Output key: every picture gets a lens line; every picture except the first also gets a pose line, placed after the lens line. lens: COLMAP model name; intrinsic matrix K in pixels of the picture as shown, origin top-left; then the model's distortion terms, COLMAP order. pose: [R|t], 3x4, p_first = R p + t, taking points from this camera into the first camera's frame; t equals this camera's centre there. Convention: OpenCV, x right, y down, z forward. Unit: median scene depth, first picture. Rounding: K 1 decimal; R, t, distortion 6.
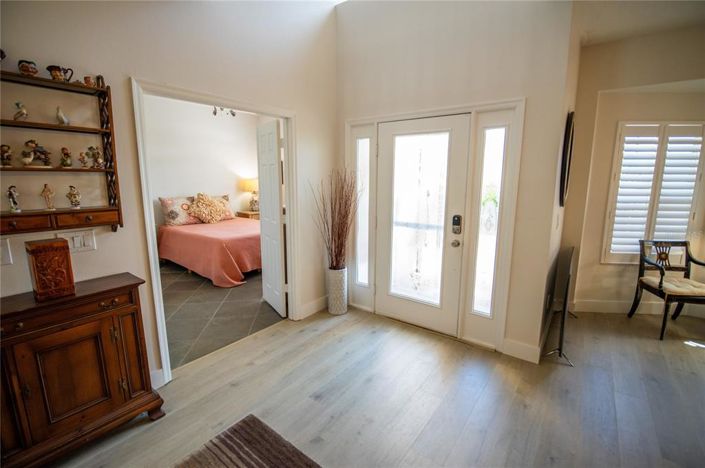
lens RADIAL K [[320.9, 0, 352.5], [0, 320.9, 230.0], [0, 0, 1]] dist [-0.003323, -0.000512]
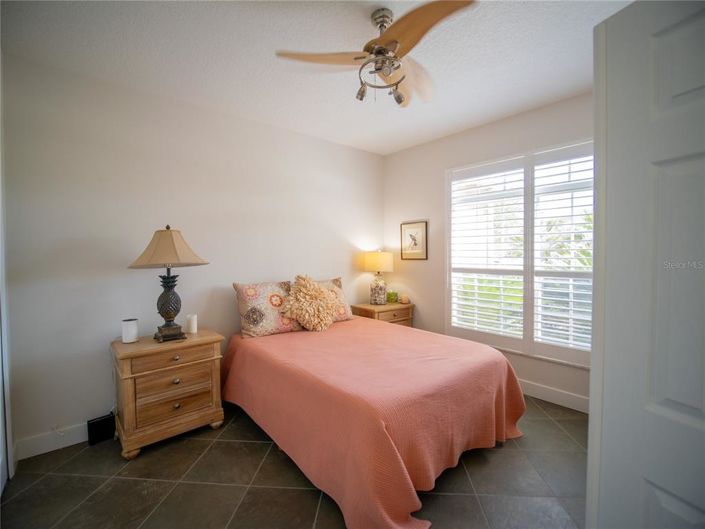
lens RADIAL K [[327.0, 0, 352.5], [0, 327.0, 264.5], [0, 0, 1]] dist [0.000193, 0.000010]
pose [[0.977906, -0.001796, -0.209037, -0.270746], [-0.026268, 0.990981, -0.131402, -0.061770], [0.207388, 0.133990, 0.969039, 0.465959]]
